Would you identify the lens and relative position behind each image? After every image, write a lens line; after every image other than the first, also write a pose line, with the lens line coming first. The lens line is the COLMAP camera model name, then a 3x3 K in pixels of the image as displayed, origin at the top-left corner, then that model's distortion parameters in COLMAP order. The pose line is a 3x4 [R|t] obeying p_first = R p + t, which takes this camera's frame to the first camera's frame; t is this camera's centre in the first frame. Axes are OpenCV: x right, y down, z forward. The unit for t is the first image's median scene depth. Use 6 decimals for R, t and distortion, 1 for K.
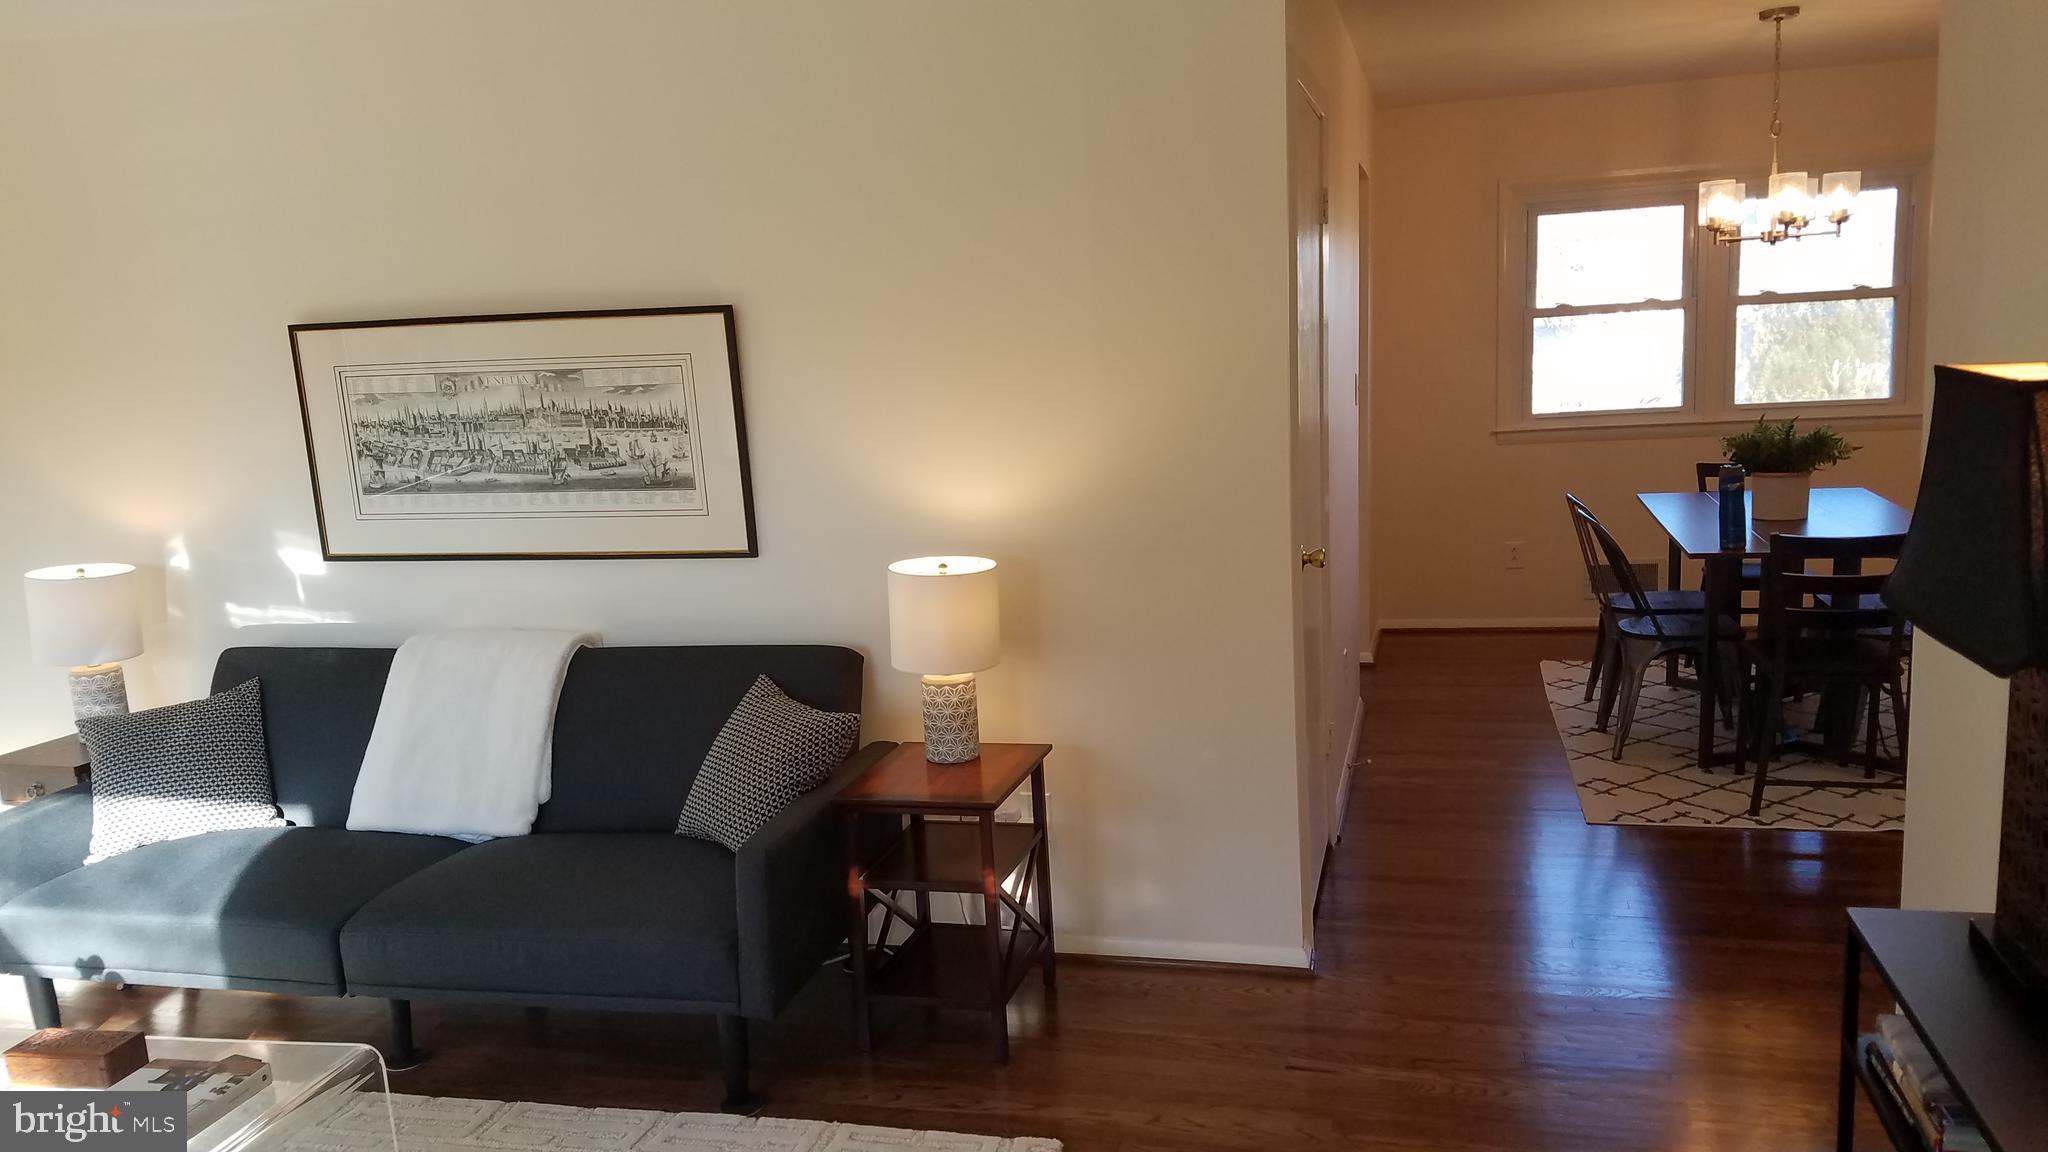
lens RADIAL K [[1528.4, 0, 1011.5], [0, 1528.4, 616.1], [0, 0, 1]] dist [0.227472, -0.406850]
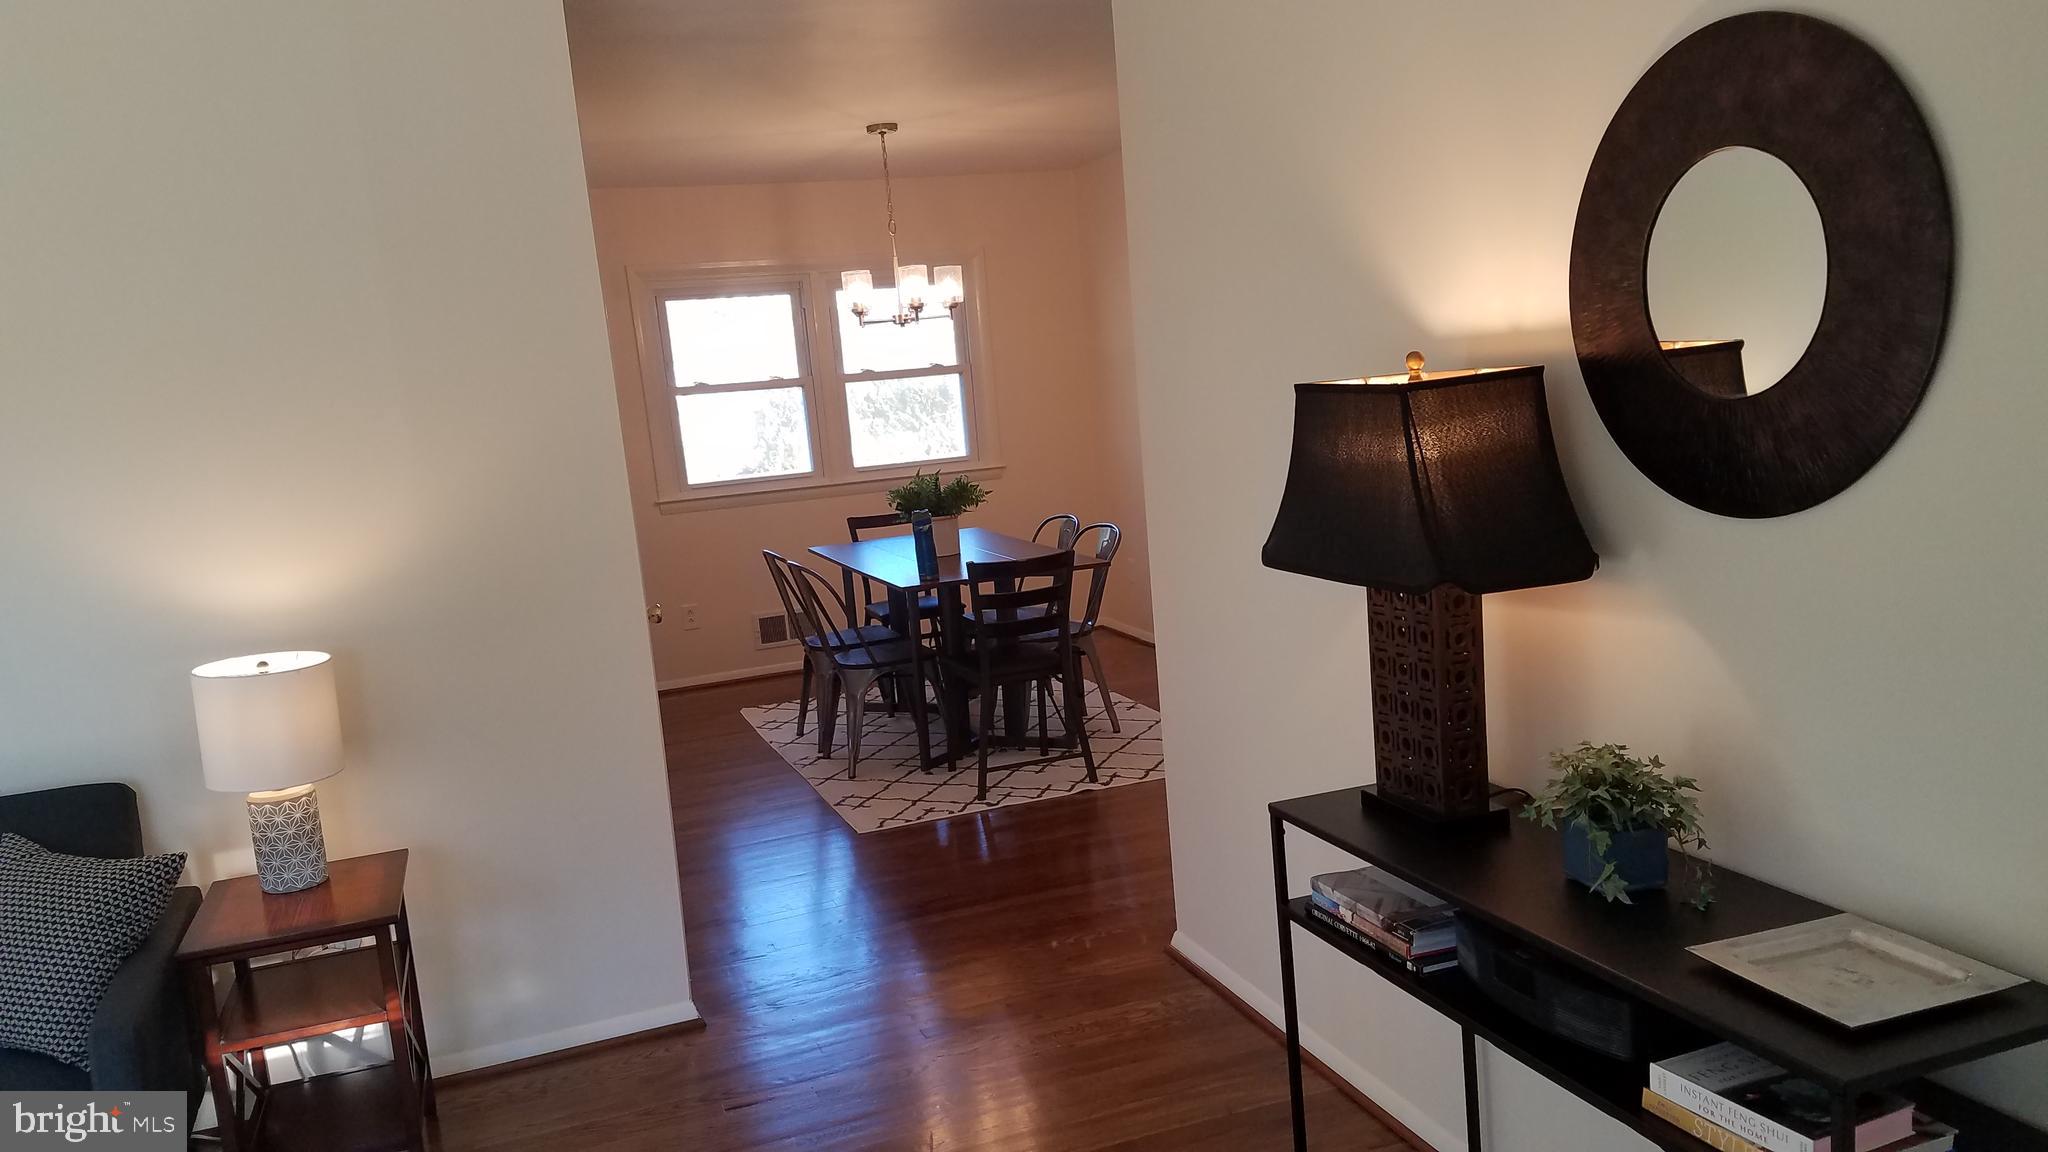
lens RADIAL K [[1528.4, 0, 1011.5], [0, 1528.4, 616.1], [0, 0, 1]] dist [0.227472, -0.406850]
pose [[0.816254, -0.107195, 0.567661, -0.143594], [0.139840, 0.990074, -0.014118, 0.008455], [-0.560512, 0.090905, 0.823142, 0.022119]]
